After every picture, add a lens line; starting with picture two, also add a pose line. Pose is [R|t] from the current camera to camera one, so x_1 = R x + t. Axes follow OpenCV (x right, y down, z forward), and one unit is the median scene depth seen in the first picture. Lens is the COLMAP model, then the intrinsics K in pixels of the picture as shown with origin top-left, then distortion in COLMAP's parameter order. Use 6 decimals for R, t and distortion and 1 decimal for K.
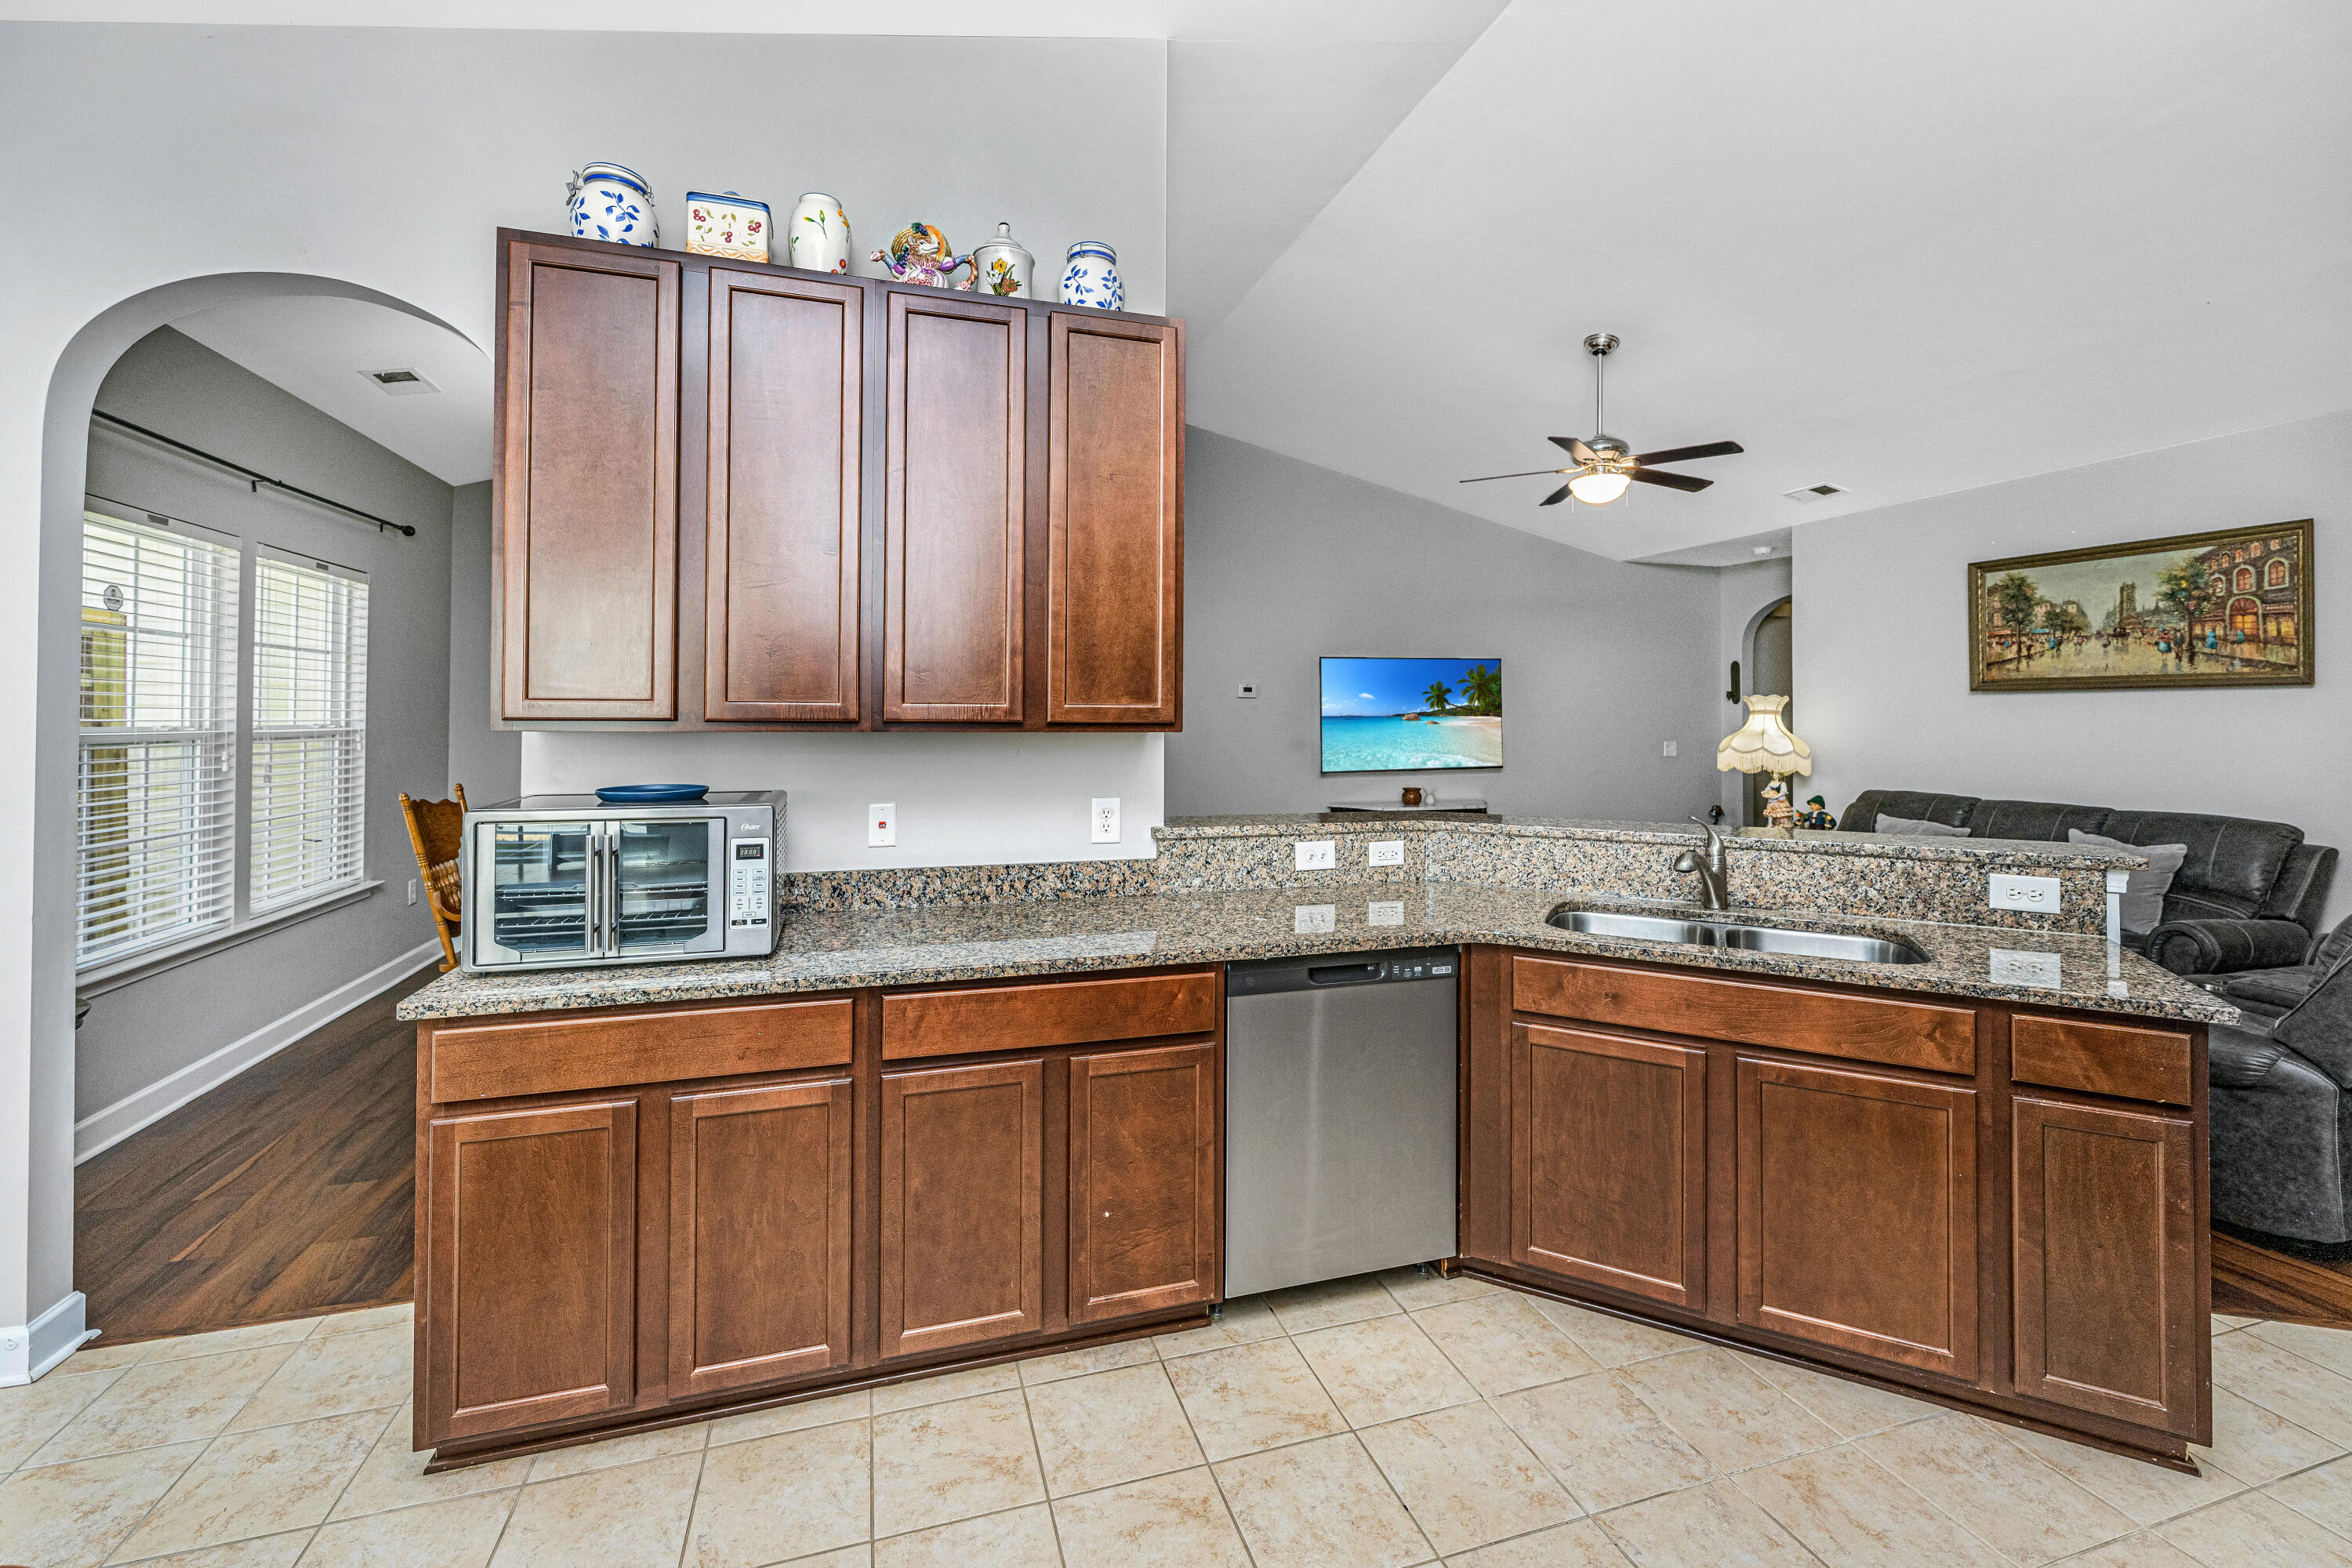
lens RADIAL K [[953.8, 0, 1160.2], [0, 953.8, 703.8], [0, 0, 1]] dist [-0.001498, 0.000213]
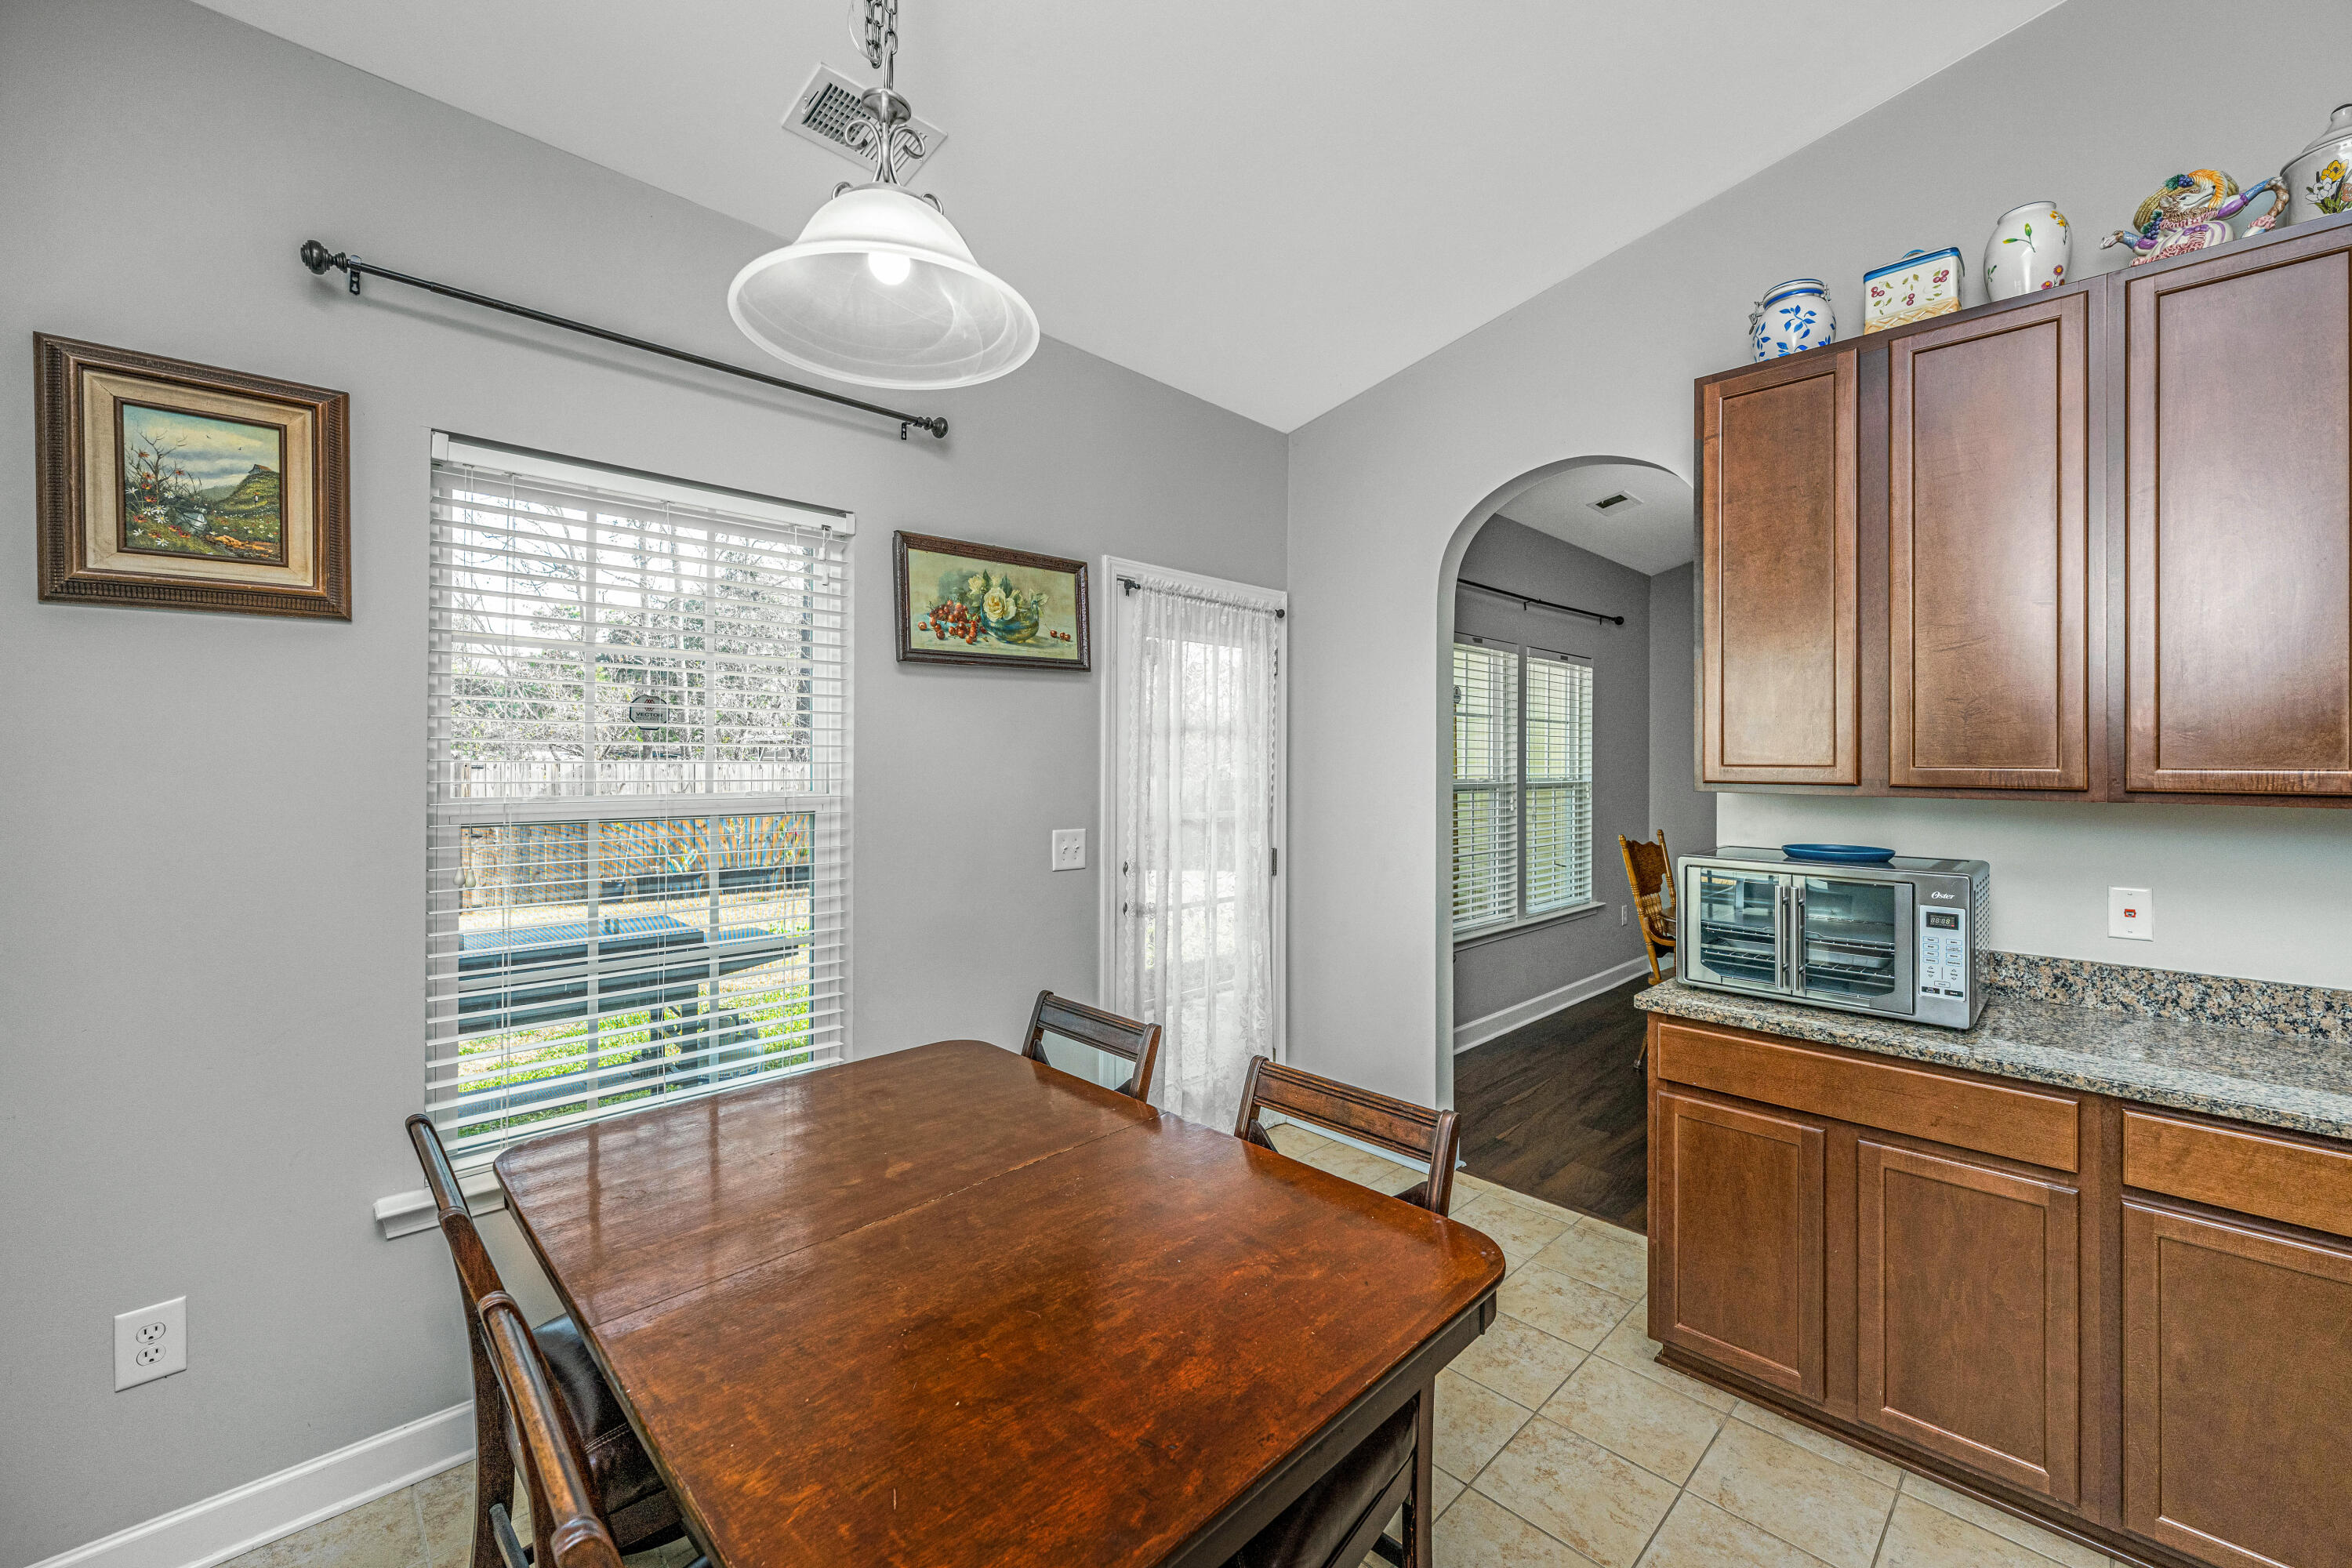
lens RADIAL K [[945.8, 0, 1191.7], [0, 945.8, 754.4], [0, 0, 1]] dist [-0.000772, -0.000187]
pose [[0.468139, -0.008110, -0.883618, 0.066268], [0.008308, 0.999954, -0.004776, -0.017327], [0.883616, -0.005105, 0.468185, -0.132512]]
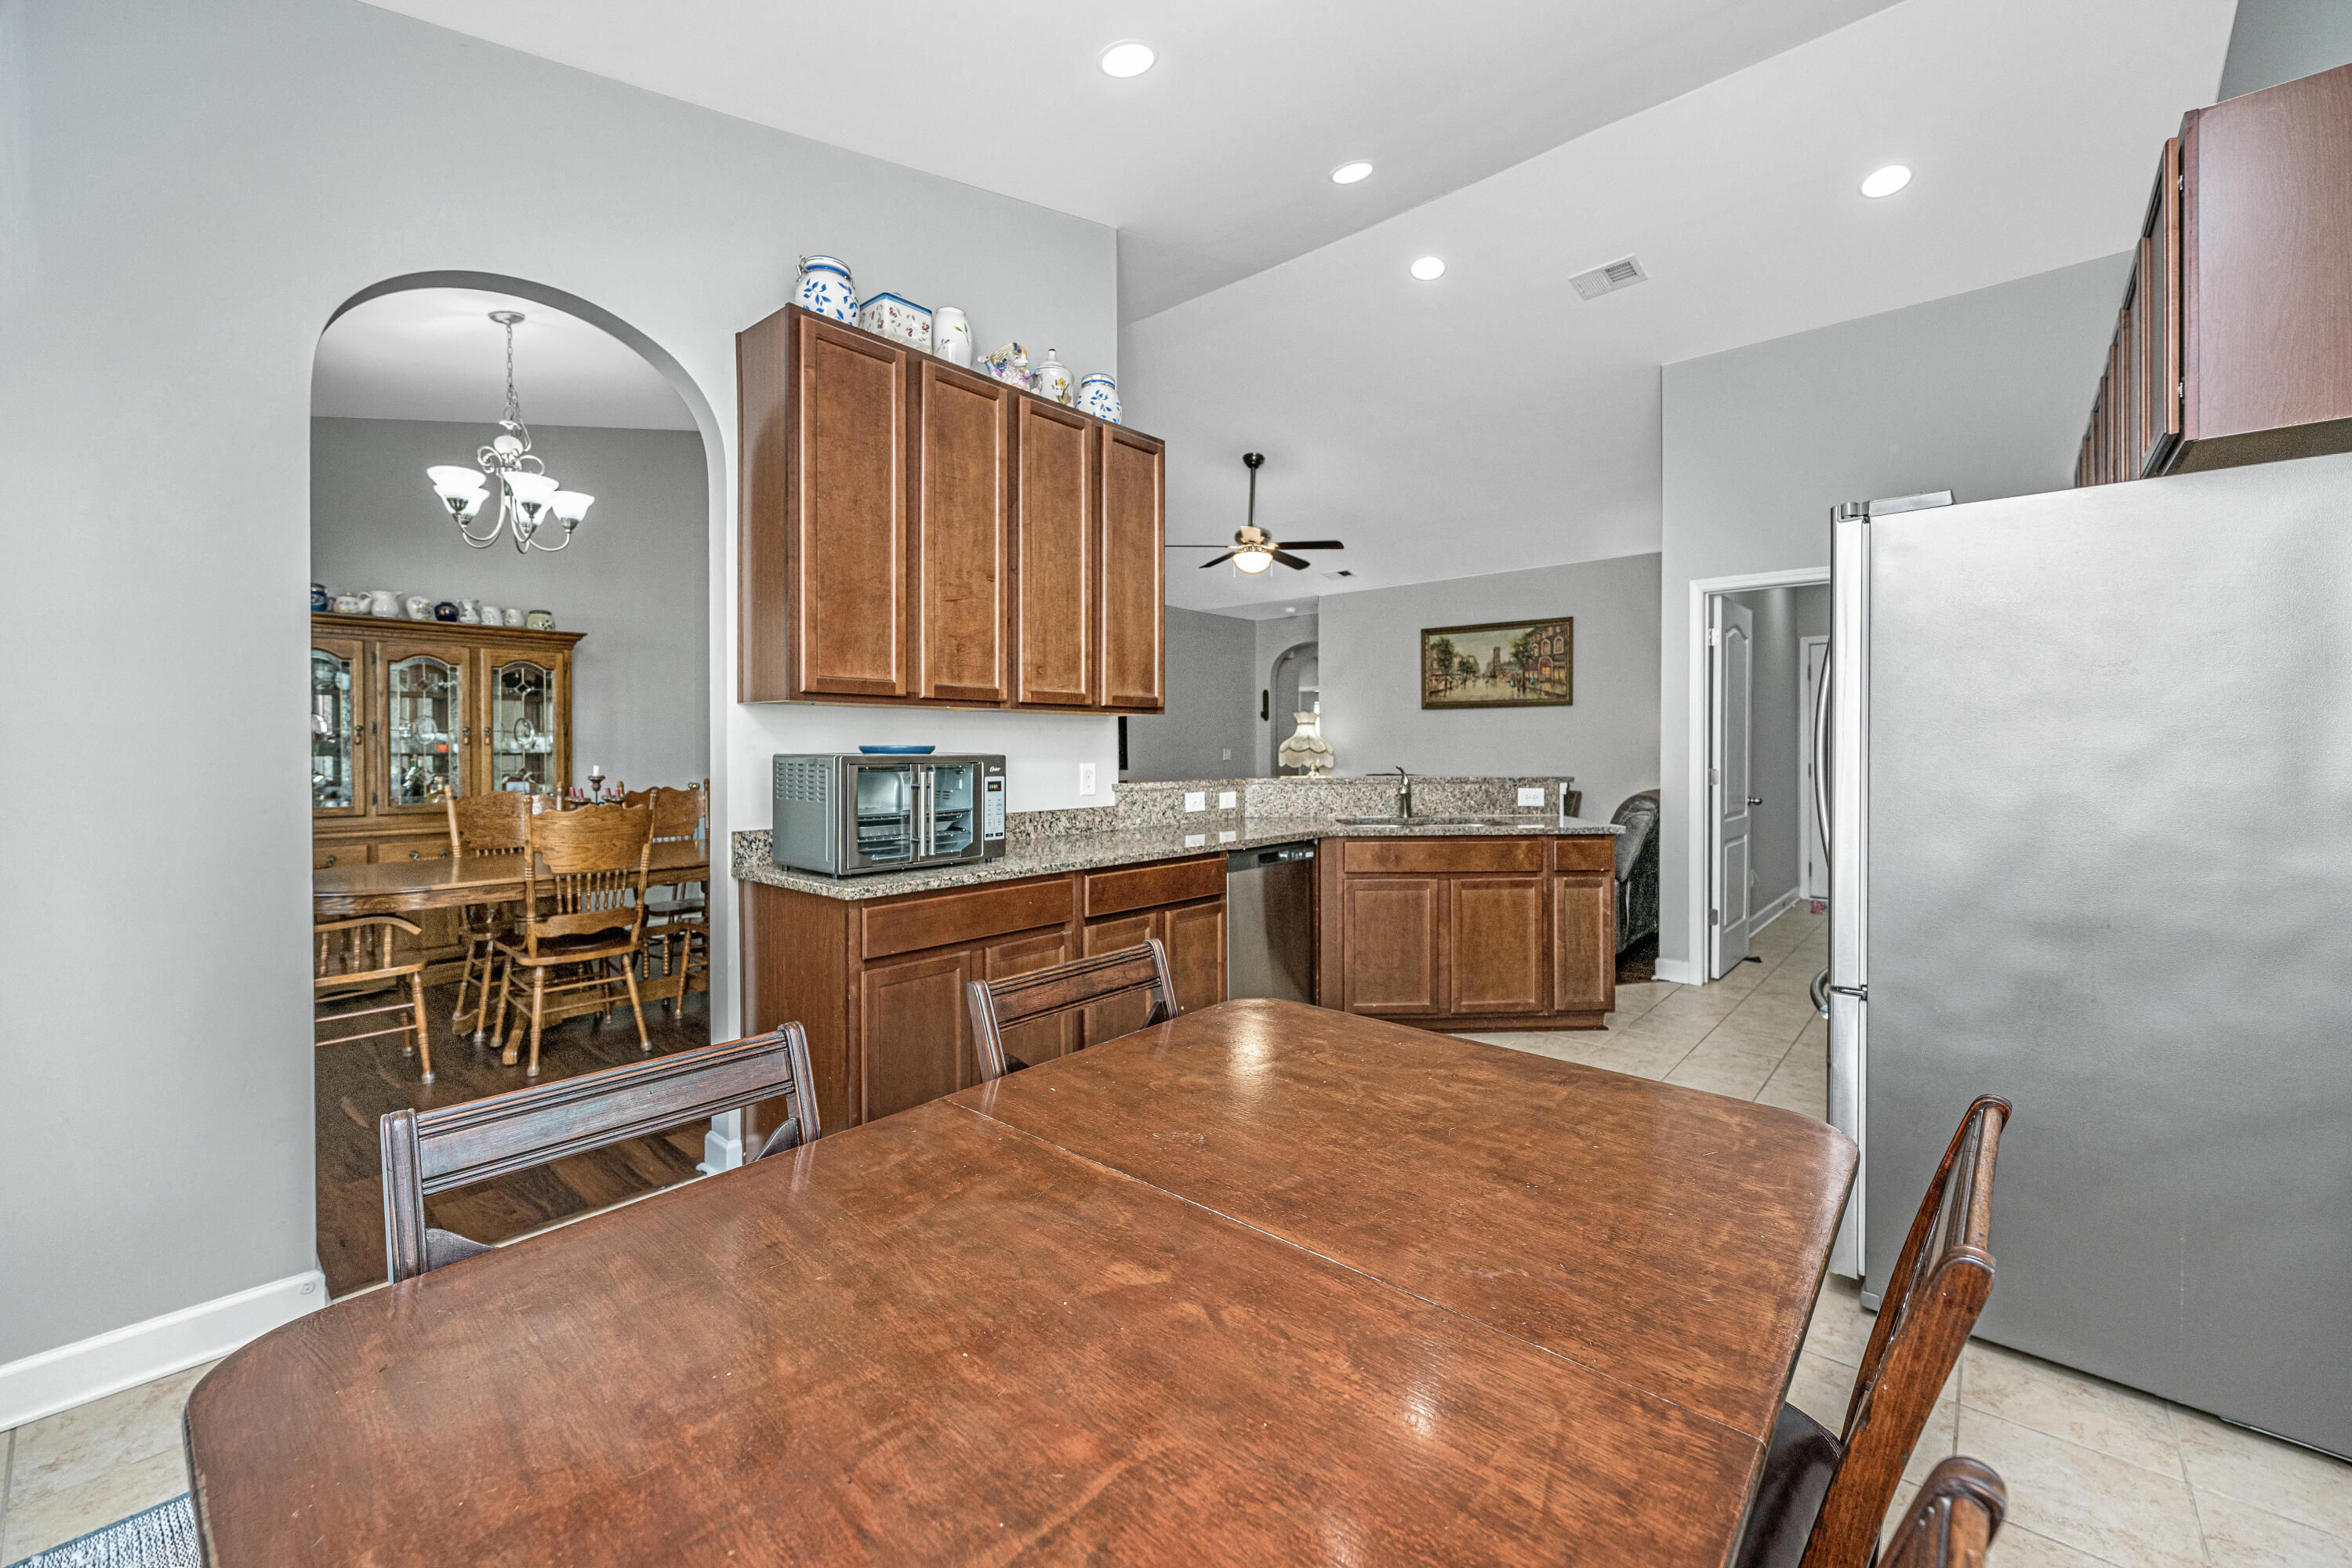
lens RADIAL K [[945.8, 0, 1191.7], [0, 945.8, 754.4], [0, 0, 1]] dist [-0.000772, -0.000187]
pose [[0.841777, -0.012920, 0.539671, -0.872384], [0.000596, 0.999735, 0.023004, 0.067645], [-0.539825, -0.019043, 0.841562, -0.336350]]
